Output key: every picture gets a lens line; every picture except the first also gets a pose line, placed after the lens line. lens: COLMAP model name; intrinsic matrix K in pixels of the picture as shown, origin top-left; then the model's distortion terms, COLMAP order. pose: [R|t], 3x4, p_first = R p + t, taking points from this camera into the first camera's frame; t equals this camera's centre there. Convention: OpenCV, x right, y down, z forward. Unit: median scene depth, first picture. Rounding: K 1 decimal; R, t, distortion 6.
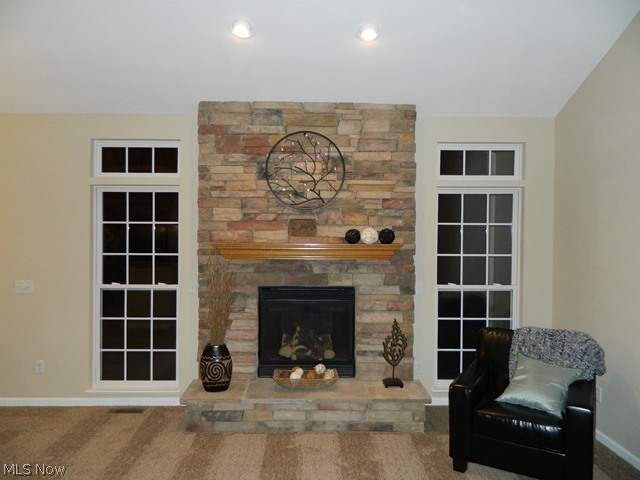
lens RADIAL K [[470.9, 0, 319.4], [0, 470.9, 241.1], [0, 0, 1]] dist [0.004078, -0.010995]
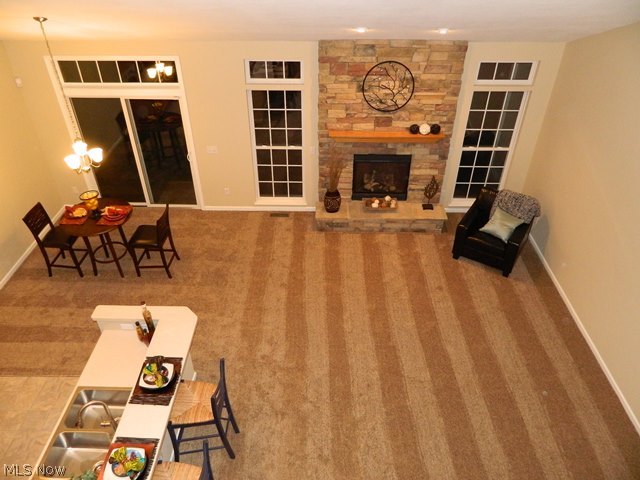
lens RADIAL K [[470.9, 0, 318.5], [0, 470.9, 241.2], [0, 0, 1]] dist [0.004078, -0.010995]
pose [[0.999378, 0.014717, -0.032039, -0.200071], [0.007194, 0.804484, 0.593931, -0.657230], [0.034515, -0.593792, 0.803878, -0.542274]]
